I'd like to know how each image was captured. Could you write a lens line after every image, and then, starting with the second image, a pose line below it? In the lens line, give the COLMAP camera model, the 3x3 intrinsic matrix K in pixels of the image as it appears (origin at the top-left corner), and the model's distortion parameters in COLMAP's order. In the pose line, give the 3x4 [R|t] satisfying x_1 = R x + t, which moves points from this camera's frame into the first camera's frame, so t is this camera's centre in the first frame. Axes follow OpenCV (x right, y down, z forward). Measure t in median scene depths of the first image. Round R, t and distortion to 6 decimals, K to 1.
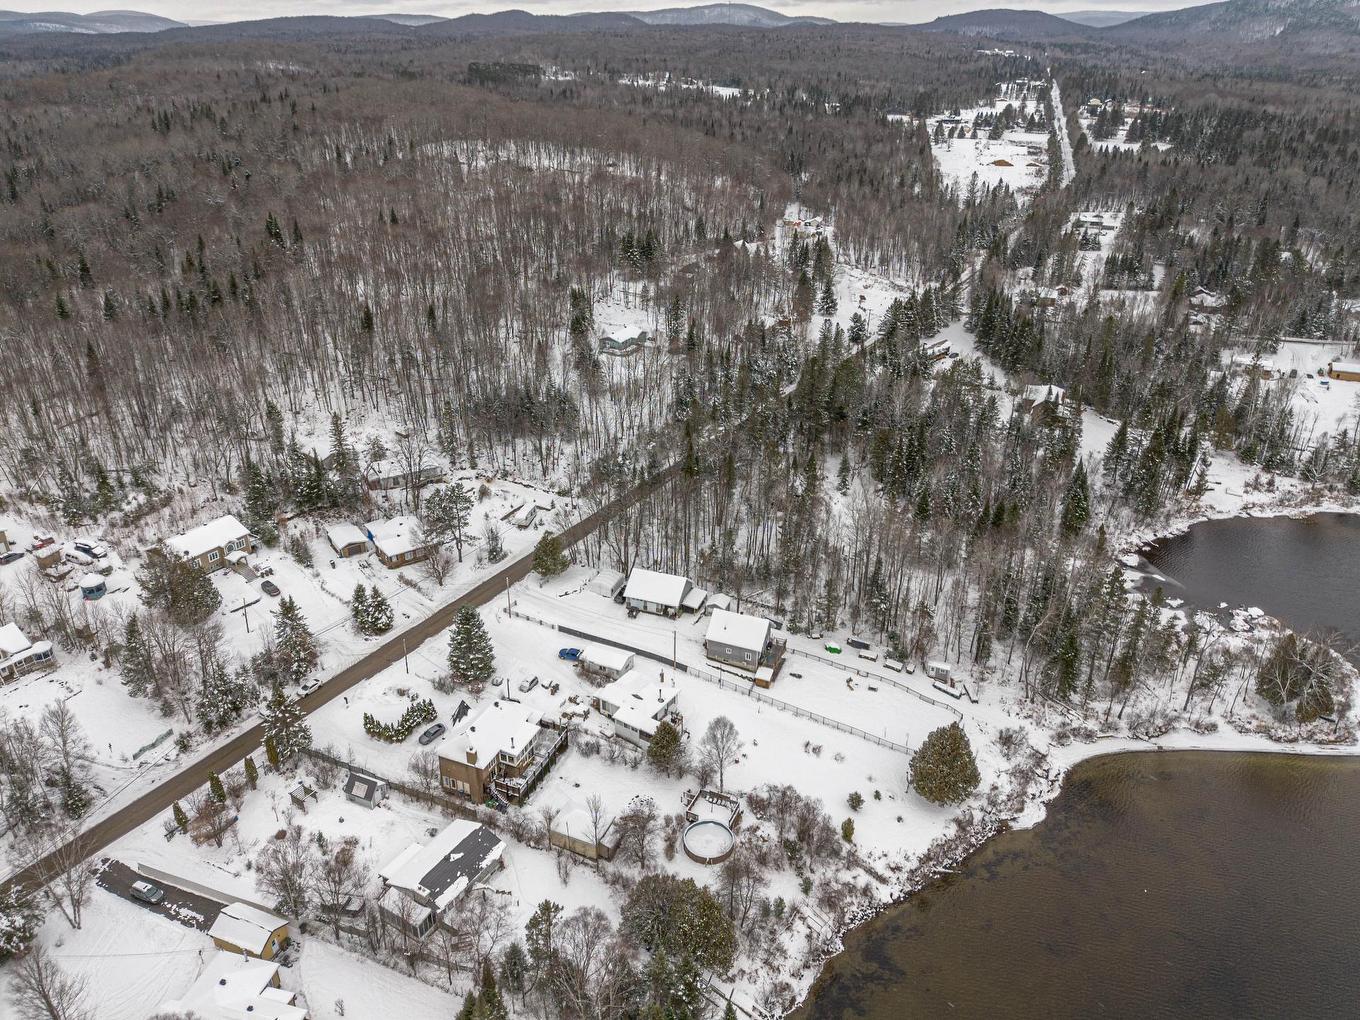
lens RADIAL K [[974.8, 0, 676.0], [0, 974.8, 507.8], [0, 0, 1]] dist [0.066565, -0.054460]
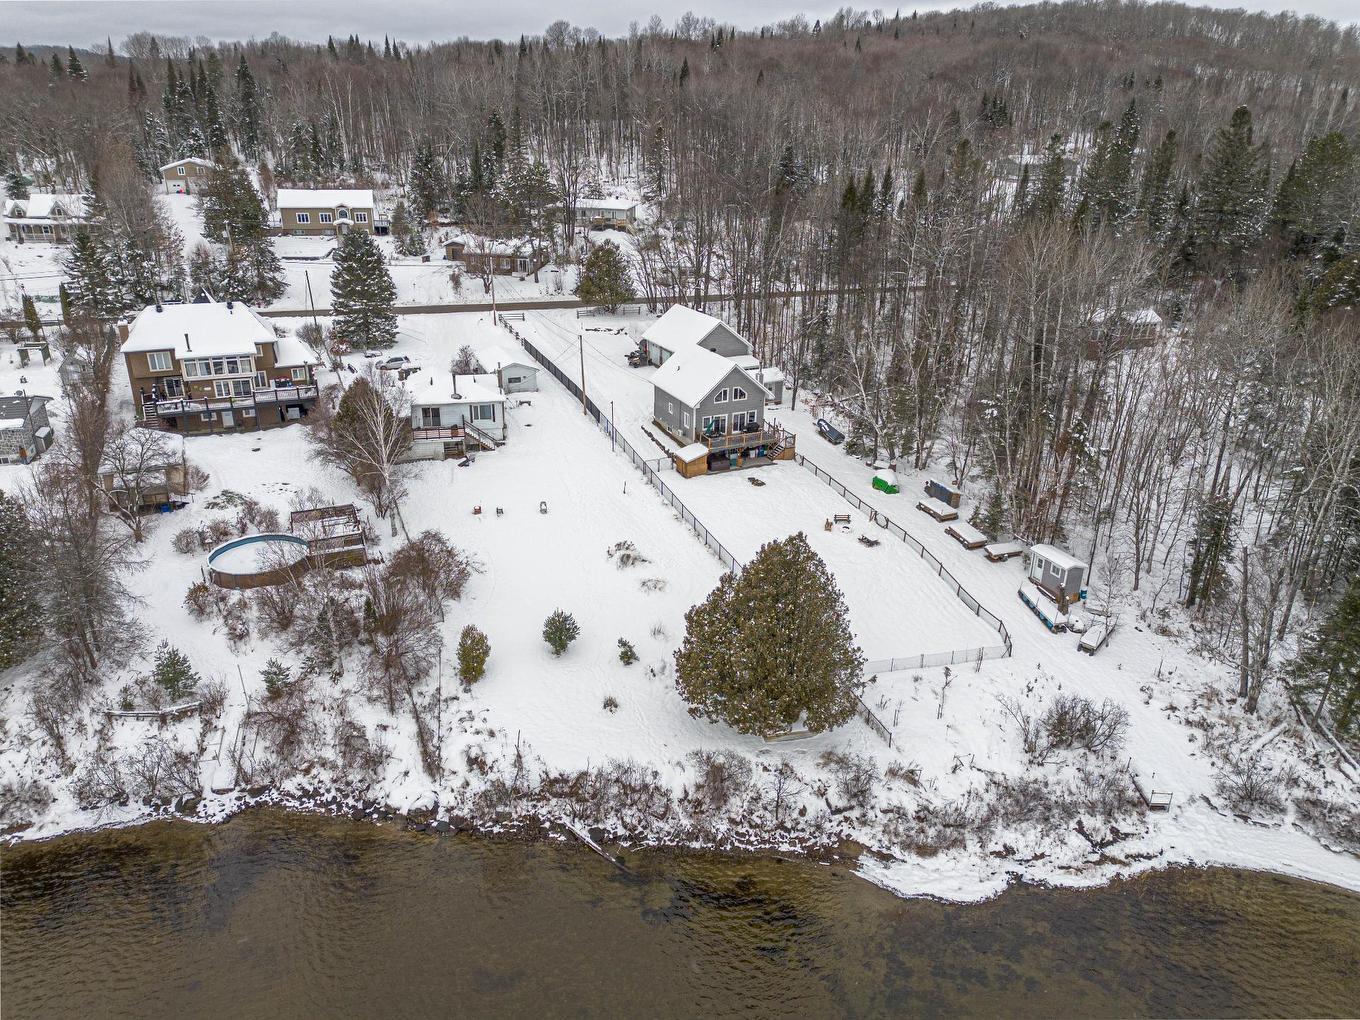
lens RADIAL K [[974.8, 0, 676.0], [0, 974.8, 507.8], [0, 0, 1]] dist [0.066565, -0.054460]
pose [[0.738385, 0.262652, -0.621130, 0.405196], [-0.310263, 0.950081, 0.032920, 0.176348], [0.598770, 0.168406, 0.783016, 0.556555]]
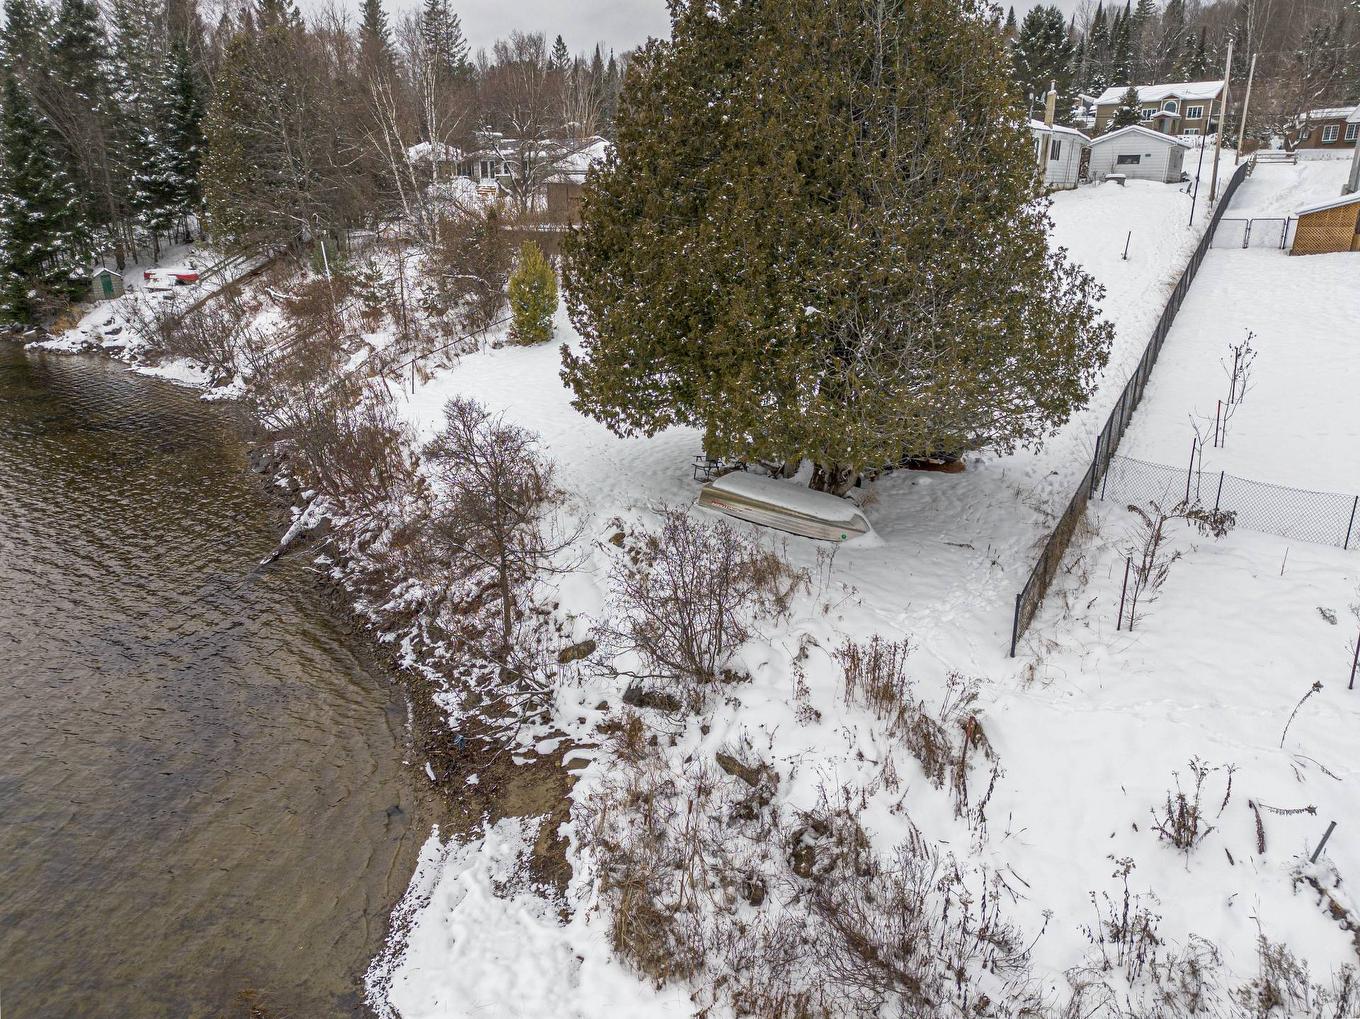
lens RADIAL K [[974.8, 0, 676.0], [0, 974.8, 507.3], [0, 0, 1]] dist [0.066565, -0.054460]
pose [[-0.132869, 0.291249, -0.947375, 0.354157], [-0.451689, 0.833026, 0.319444, 0.217737], [0.882226, 0.470363, 0.020870, 0.846580]]
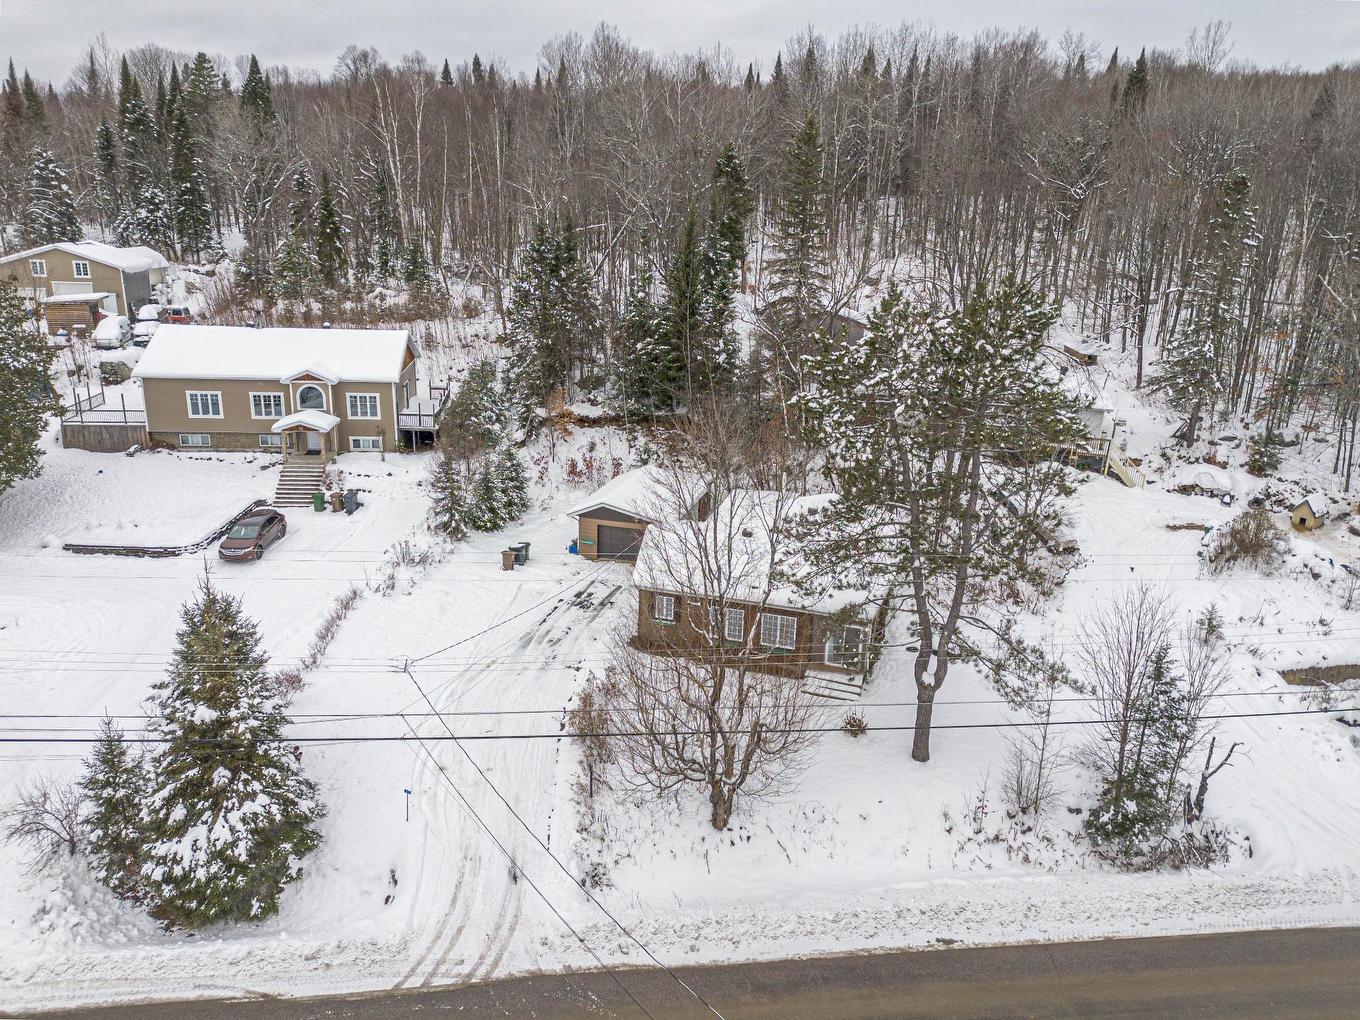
lens RADIAL K [[974.8, 0, 676.0], [0, 974.8, 507.8], [0, 0, 1]] dist [0.066565, -0.054460]
pose [[0.623341, 0.247904, -0.741613, -0.136789], [-0.376063, 0.926572, -0.006357, 0.033538], [0.685582, 0.282856, 0.670798, 0.916684]]
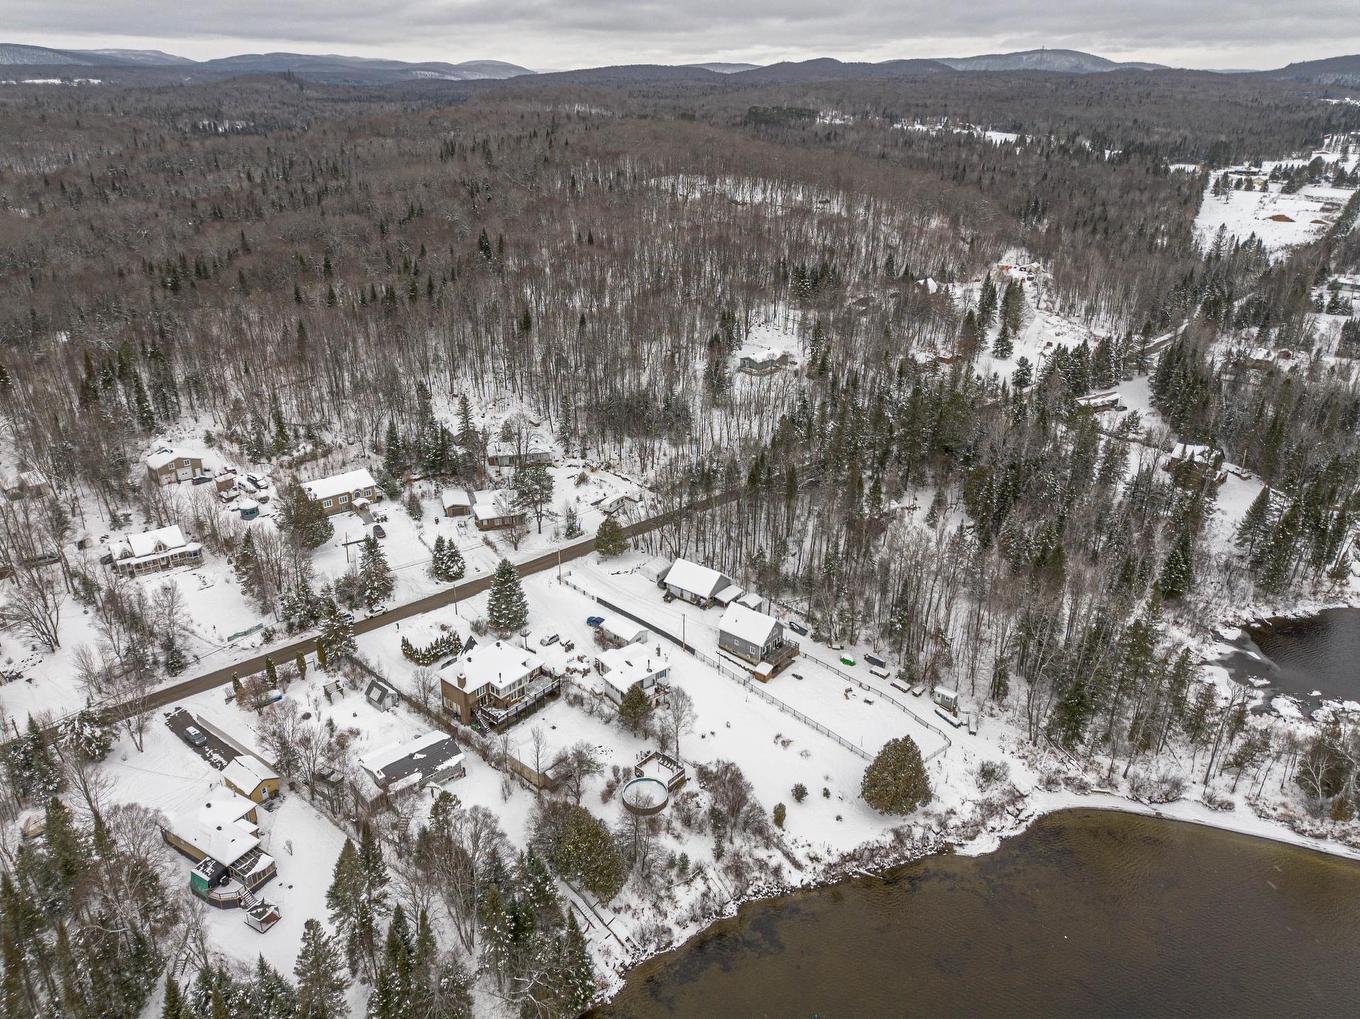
lens RADIAL K [[974.8, 0, 676.0], [0, 974.8, 507.3], [0, 0, 1]] dist [0.066565, -0.054460]
pose [[0.956091, 0.122925, -0.266043, 0.247304], [-0.133361, 0.990835, -0.021451, 0.031276], [0.260967, 0.055989, 0.963723, -0.048729]]
